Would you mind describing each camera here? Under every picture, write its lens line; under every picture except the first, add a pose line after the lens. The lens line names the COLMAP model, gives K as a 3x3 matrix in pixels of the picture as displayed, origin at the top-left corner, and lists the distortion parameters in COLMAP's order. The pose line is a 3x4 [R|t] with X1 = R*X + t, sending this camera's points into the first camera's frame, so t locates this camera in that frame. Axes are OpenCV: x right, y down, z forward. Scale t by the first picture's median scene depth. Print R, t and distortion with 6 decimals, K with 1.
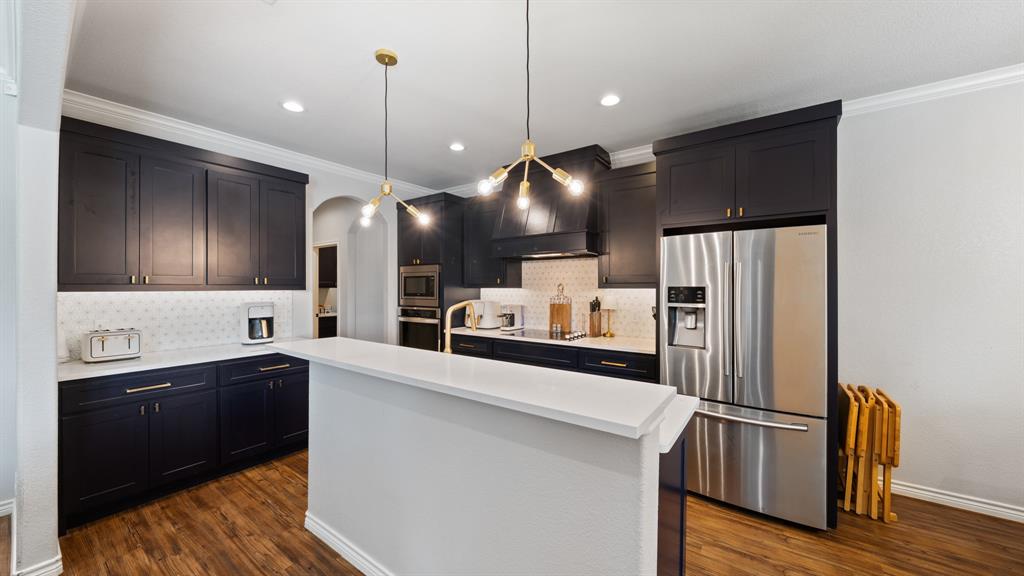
lens RADIAL K [[365.1, 0, 511.6], [0, 365.1, 288.8], [0, 0, 1]] dist [-0.005010, -0.000228]
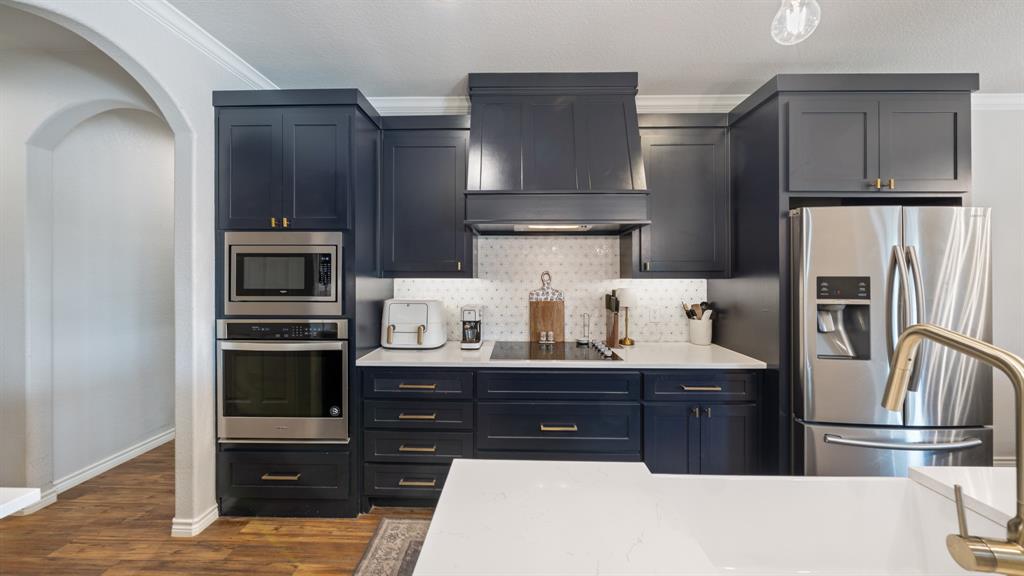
lens RADIAL K [[356.6, 0, 510.7], [0, 356.6, 276.7], [0, 0, 1]] dist [-0.002983, -0.000173]
pose [[0.821152, -0.000462, 0.570710, -0.476004], [0.001409, 0.999998, -0.001217, -0.005930], [-0.570708, 0.001803, 0.821151, 0.769097]]
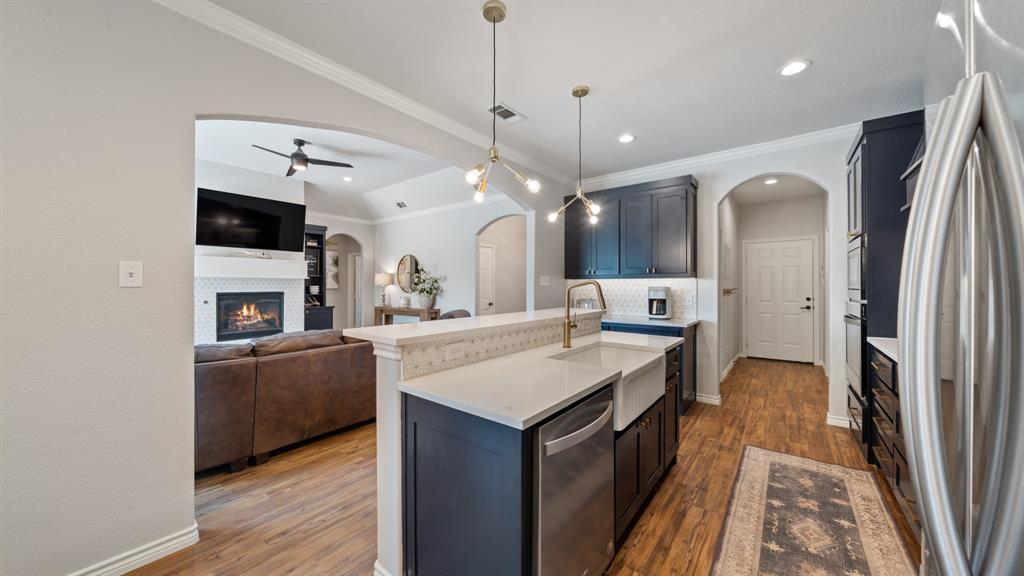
lens RADIAL K [[354.7, 0, 508.5], [0, 354.7, 284.1], [0, 0, 1]] dist [-0.003064, -0.000171]
pose [[-0.046145, -0.004134, -0.998926, 0.749917], [-0.004608, 0.999982, -0.003926, 0.041888], [0.998924, 0.004421, -0.046163, 0.661519]]
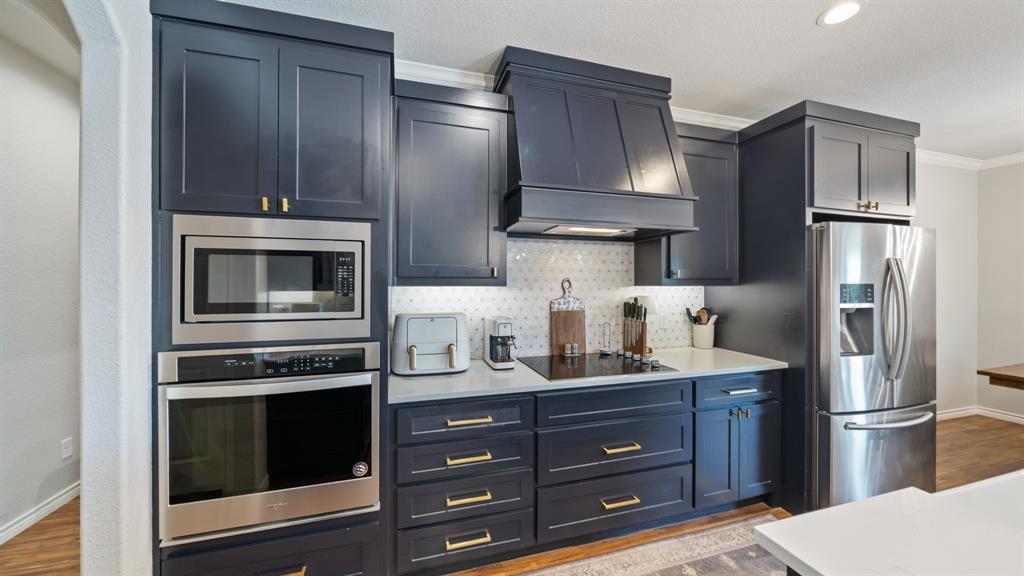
lens RADIAL K [[354.7, 0, 508.5], [0, 354.7, 284.1], [0, 0, 1]] dist [-0.003064, -0.000171]
pose [[0.611920, -0.000274, 0.790920, -0.653569], [0.003227, 0.999992, -0.002150, -0.005591], [-0.790913, 0.003868, 0.611916, 1.105683]]
